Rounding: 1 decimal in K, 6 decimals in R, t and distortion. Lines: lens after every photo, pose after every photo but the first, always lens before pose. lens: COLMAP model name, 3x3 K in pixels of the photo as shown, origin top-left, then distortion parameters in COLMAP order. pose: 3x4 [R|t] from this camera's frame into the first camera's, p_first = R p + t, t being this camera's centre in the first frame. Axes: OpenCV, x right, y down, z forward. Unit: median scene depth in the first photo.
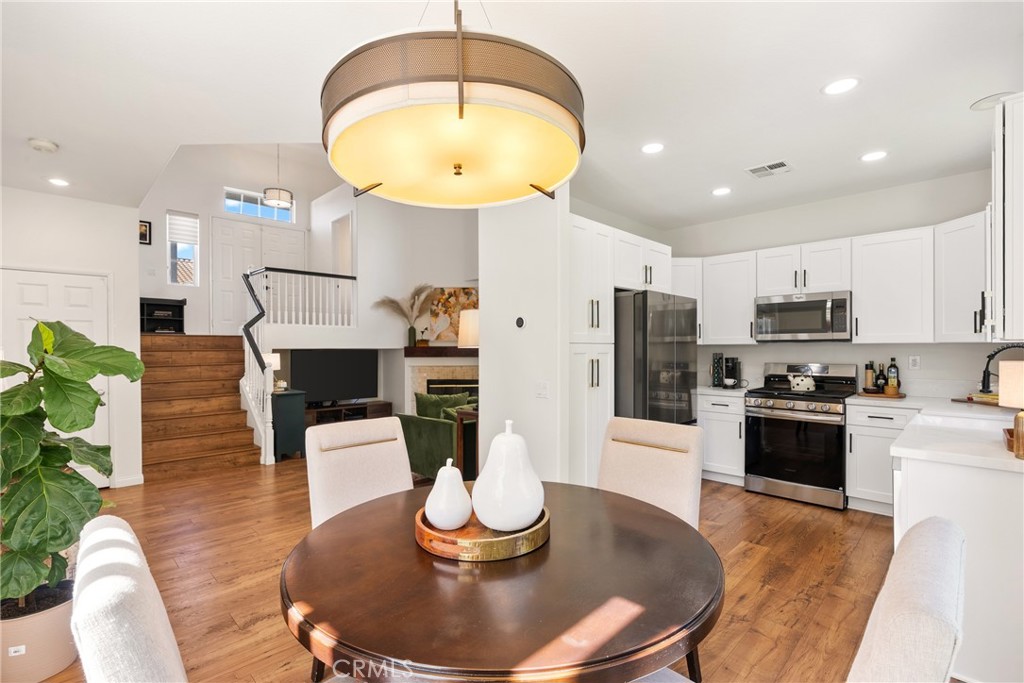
lens RADIAL K [[464.4, 0, 511.3], [0, 464.4, 349.9], [0, 0, 1]] dist [-0.000202, 0.000655]
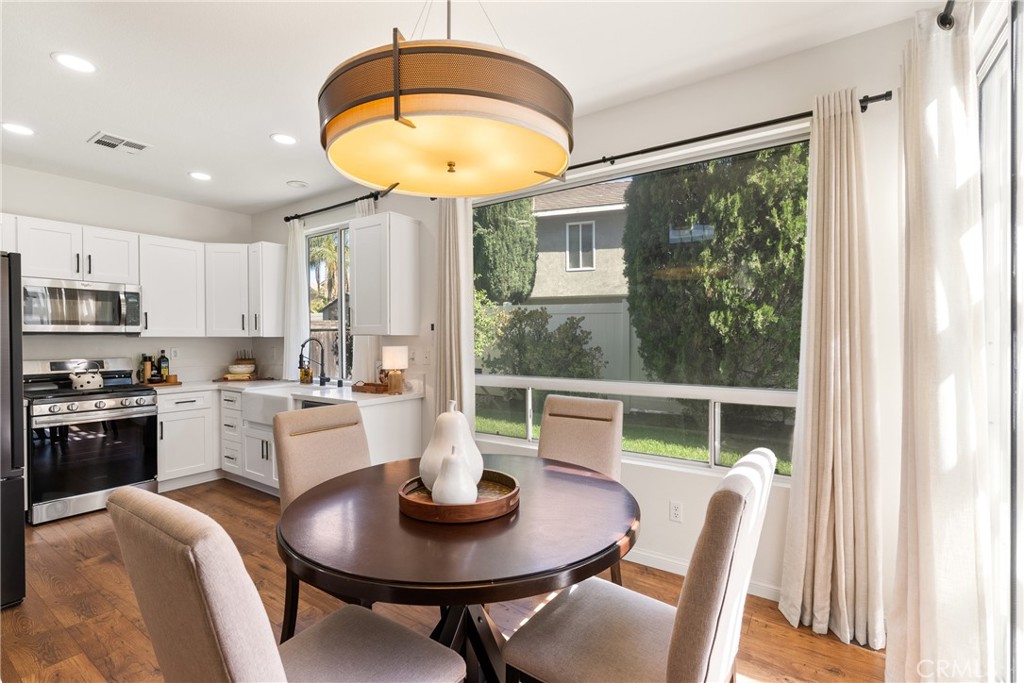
lens RADIAL K [[462.6, 0, 506.3], [0, 462.6, 342.2], [0, 0, 1]] dist [-0.005964, -0.000167]
pose [[-0.176892, -0.003476, 0.984224, -0.411516], [0.009998, 0.999936, 0.005328, 0.000648], [-0.984180, 0.010783, -0.176845, 0.378680]]
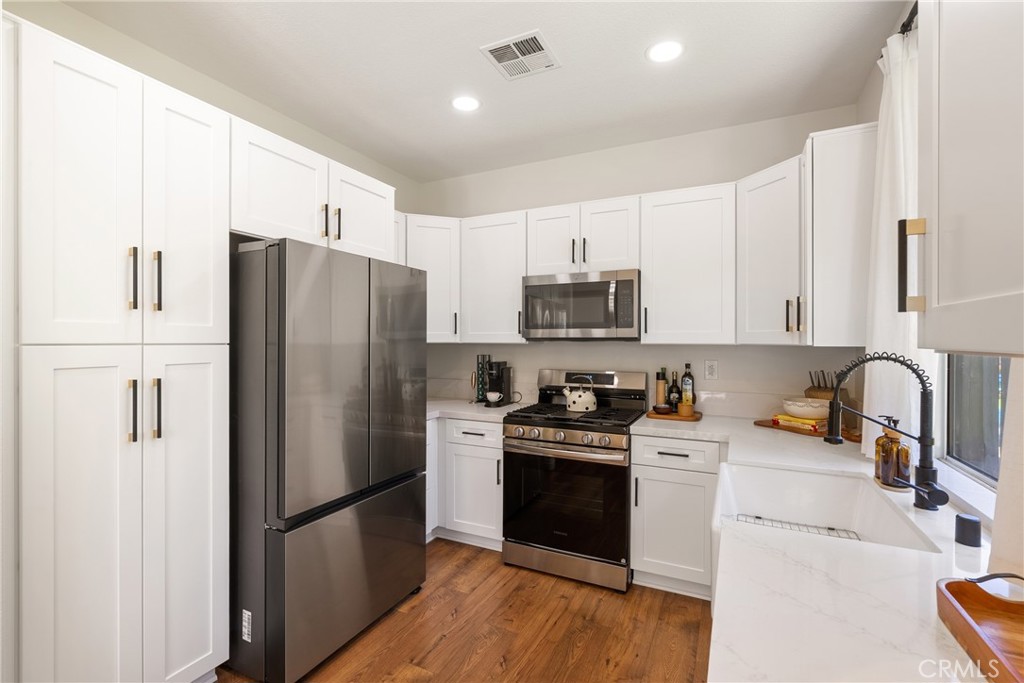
lens RADIAL K [[462.6, 0, 506.3], [0, 462.6, 342.2], [0, 0, 1]] dist [-0.005964, -0.000167]
pose [[0.948682, 0.003462, 0.316212, 0.313892], [-0.003269, 0.999994, -0.001140, -0.014792], [-0.316214, 0.000047, 0.948688, 0.392093]]
